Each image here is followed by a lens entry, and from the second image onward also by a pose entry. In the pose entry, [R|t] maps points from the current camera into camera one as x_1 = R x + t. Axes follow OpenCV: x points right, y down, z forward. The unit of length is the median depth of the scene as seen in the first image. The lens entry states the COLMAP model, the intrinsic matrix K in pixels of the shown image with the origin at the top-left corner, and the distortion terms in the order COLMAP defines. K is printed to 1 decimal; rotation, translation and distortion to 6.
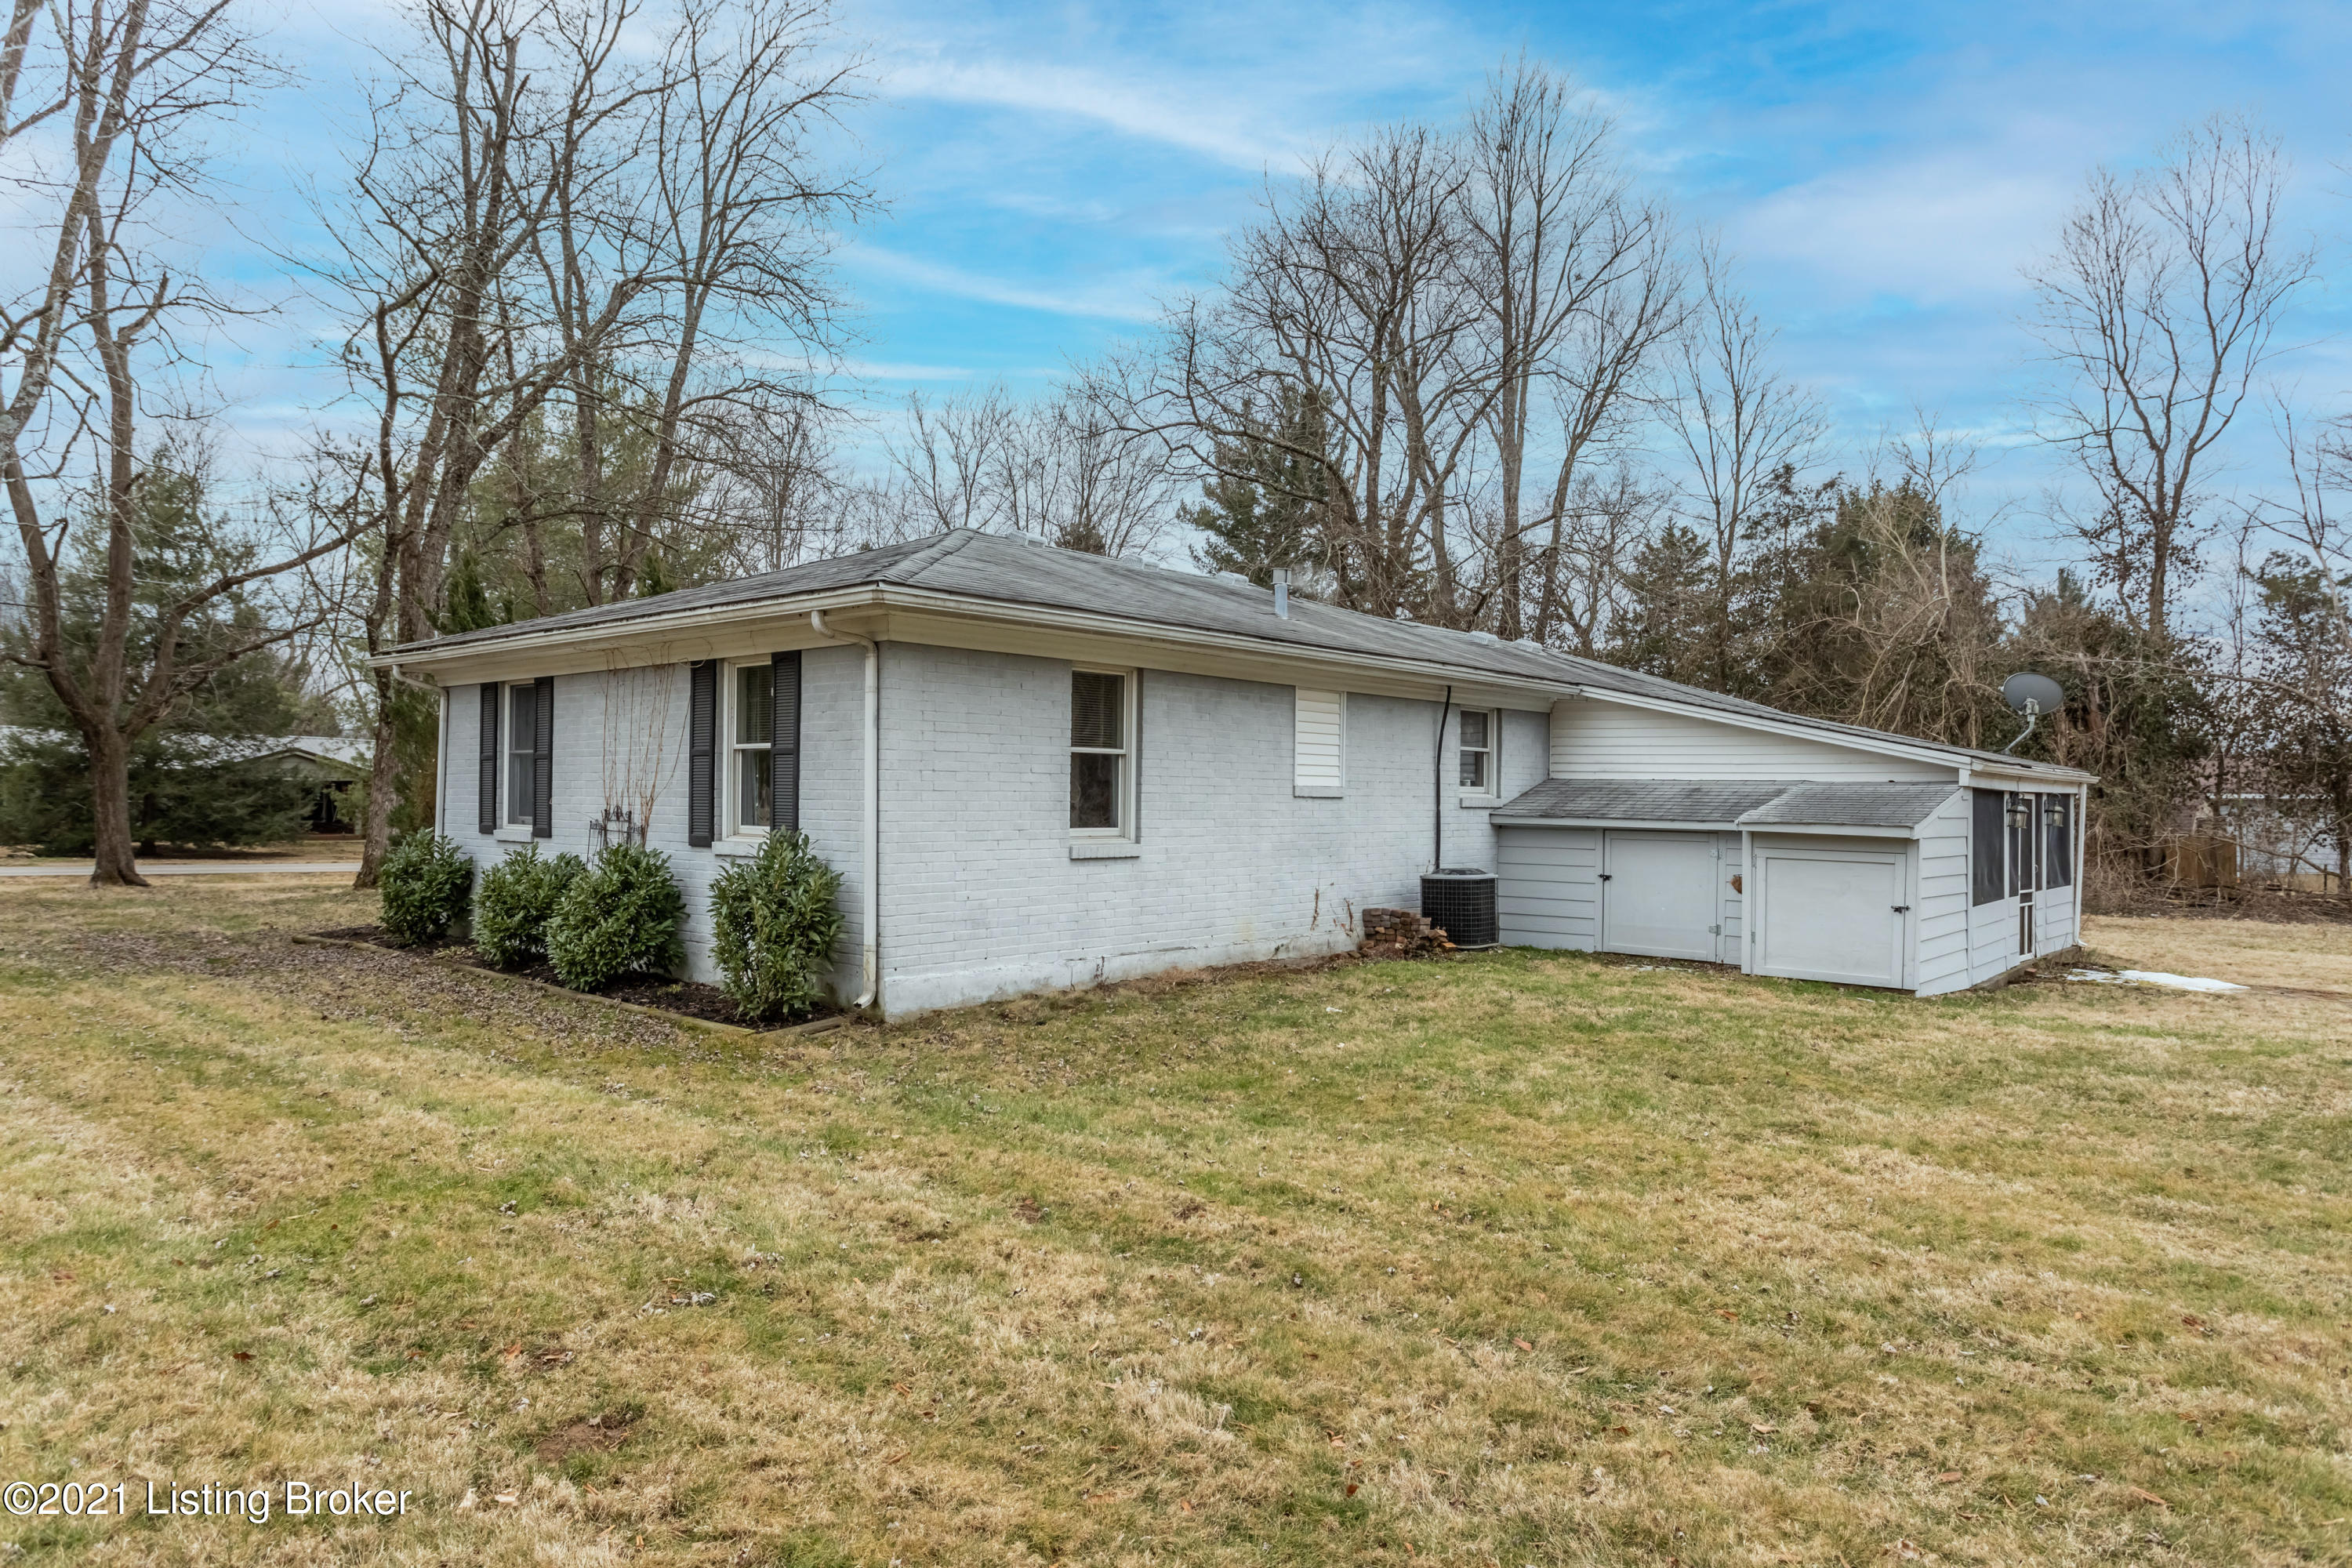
lens RADIAL K [[1442.7, 0, 1176.0], [0, 1442.7, 784.0], [0, 0, 1]] dist [0.000310, 0.000208]
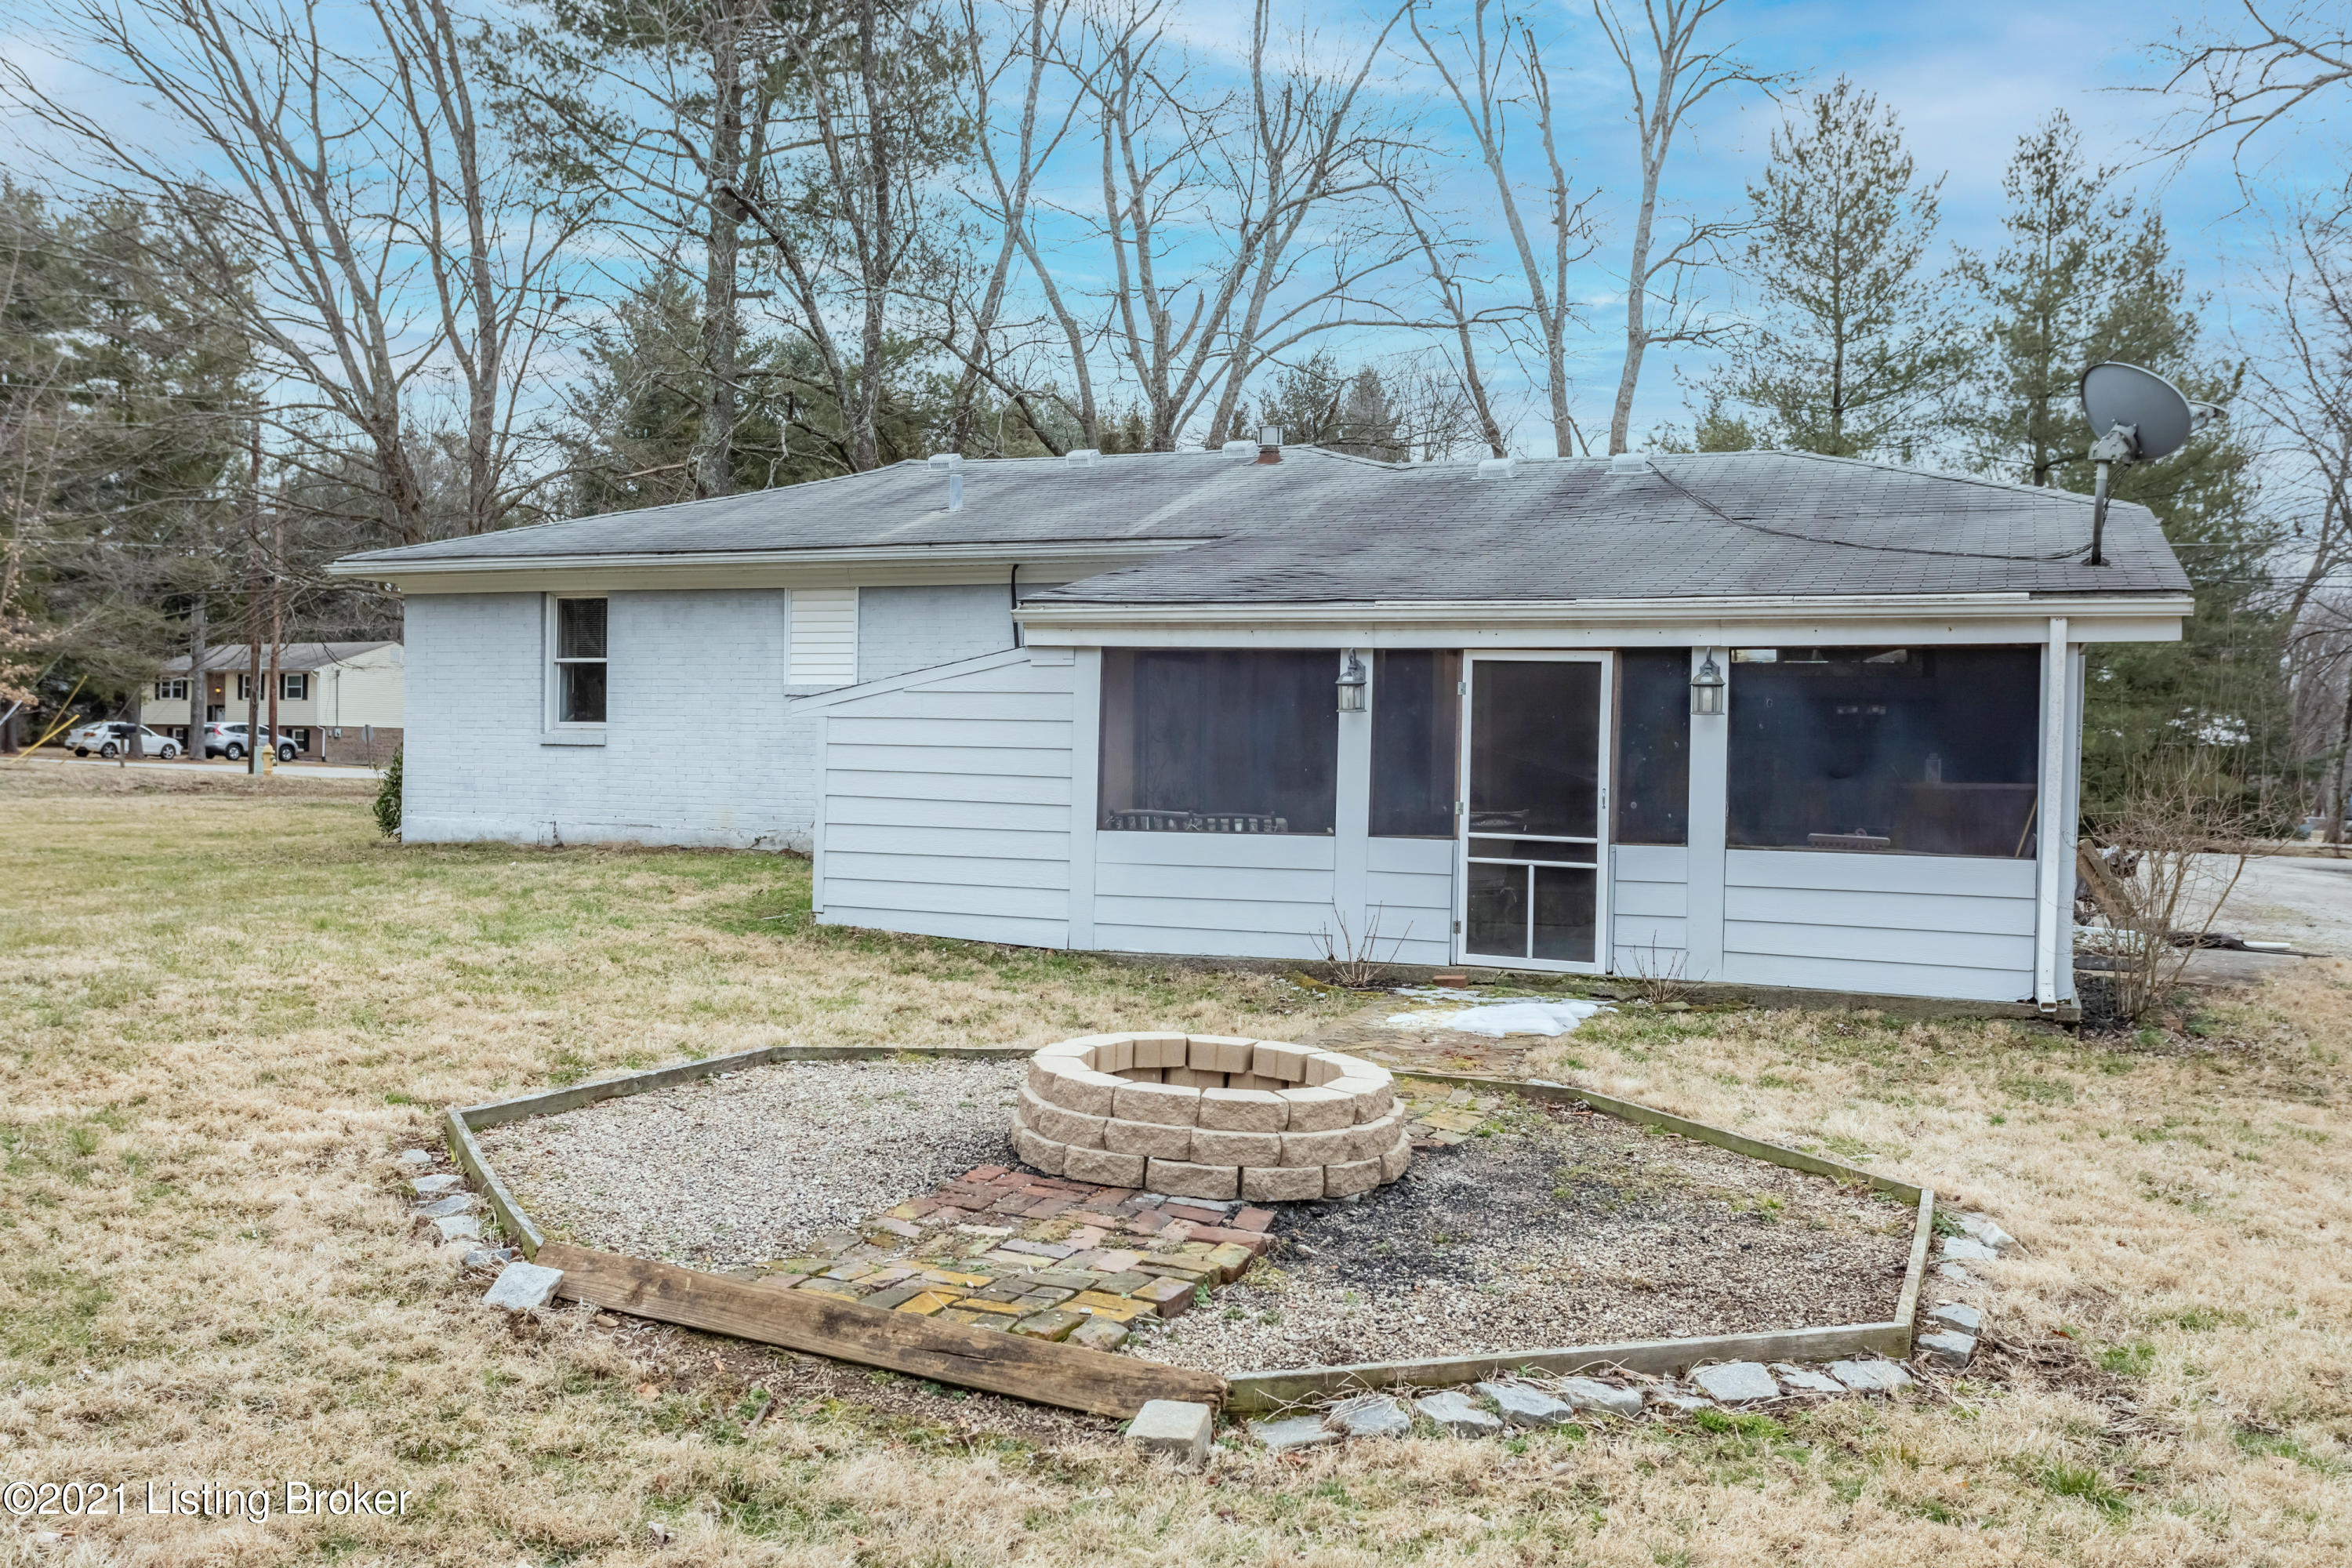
lens RADIAL K [[2033.0, 0, 1176.0], [0, 2033.0, 784.0], [0, 0, 1]] dist [0.008272, -0.003731]
pose [[0.326087, 0.004416, -0.945329, 1.555166], [-0.005331, 0.999982, 0.002832, 0.066645], [0.945325, 0.004117, 0.326105, 0.793284]]
